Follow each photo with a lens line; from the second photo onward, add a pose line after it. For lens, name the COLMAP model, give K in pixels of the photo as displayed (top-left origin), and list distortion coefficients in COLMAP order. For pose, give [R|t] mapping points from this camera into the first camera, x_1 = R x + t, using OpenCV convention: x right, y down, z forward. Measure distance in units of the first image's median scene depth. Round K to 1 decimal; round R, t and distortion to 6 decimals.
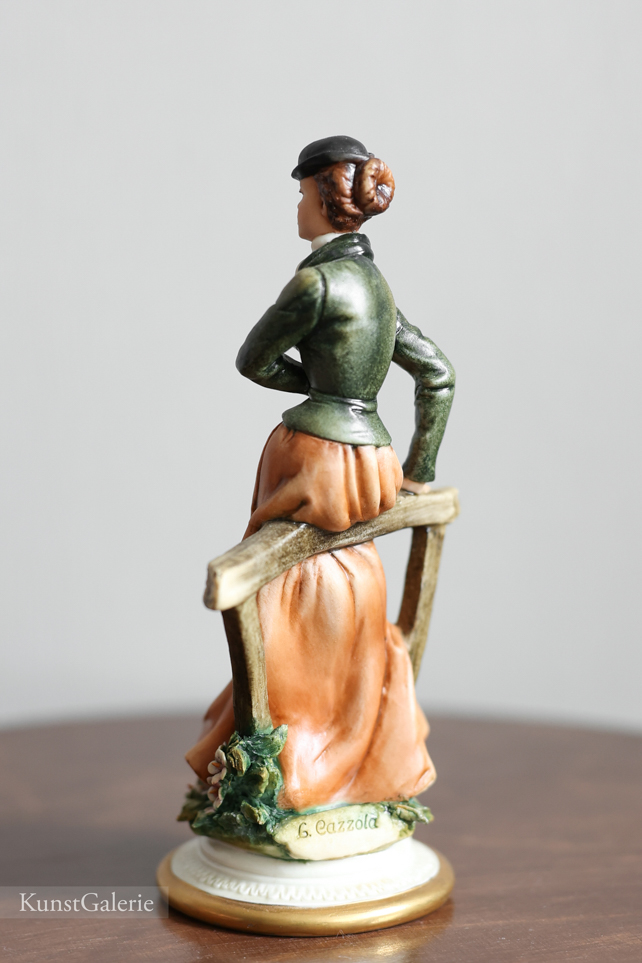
lens RADIAL K [[1903.9, 0, 321.0], [0, 1903.9, 481.5], [0, 0, 1]] dist [-0.074138, -0.269594]
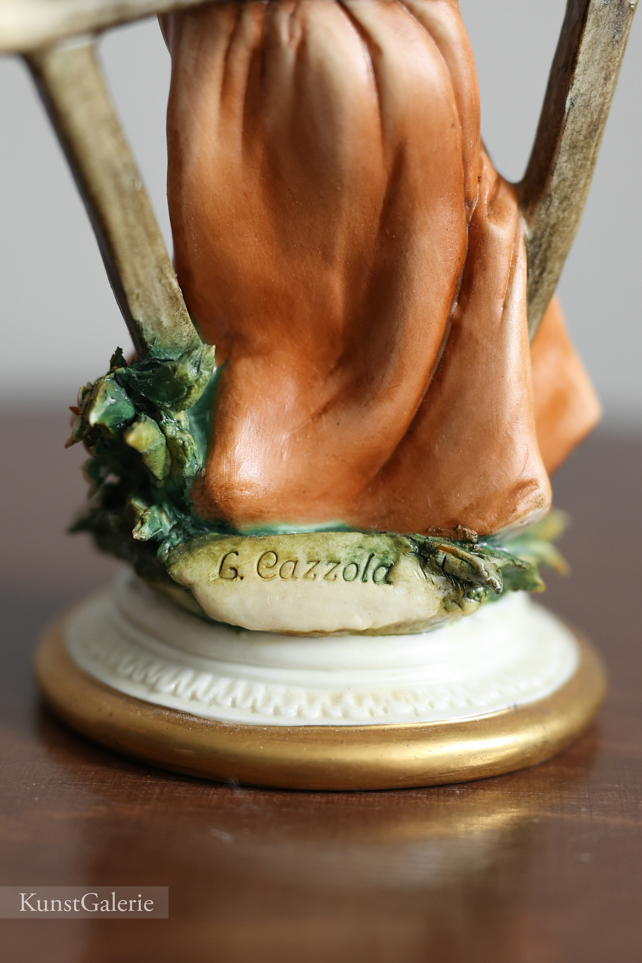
lens RADIAL K [[1903.9, 0, 321.0], [0, 1903.9, 481.5], [0, 0, 1]] dist [-0.074138, -0.269594]
pose [[0.929473, 0.133141, -0.344025, 0.176285], [-0.086093, 0.985134, 0.148654, 0.085376], [0.358703, -0.108552, 0.927118, 0.543109]]
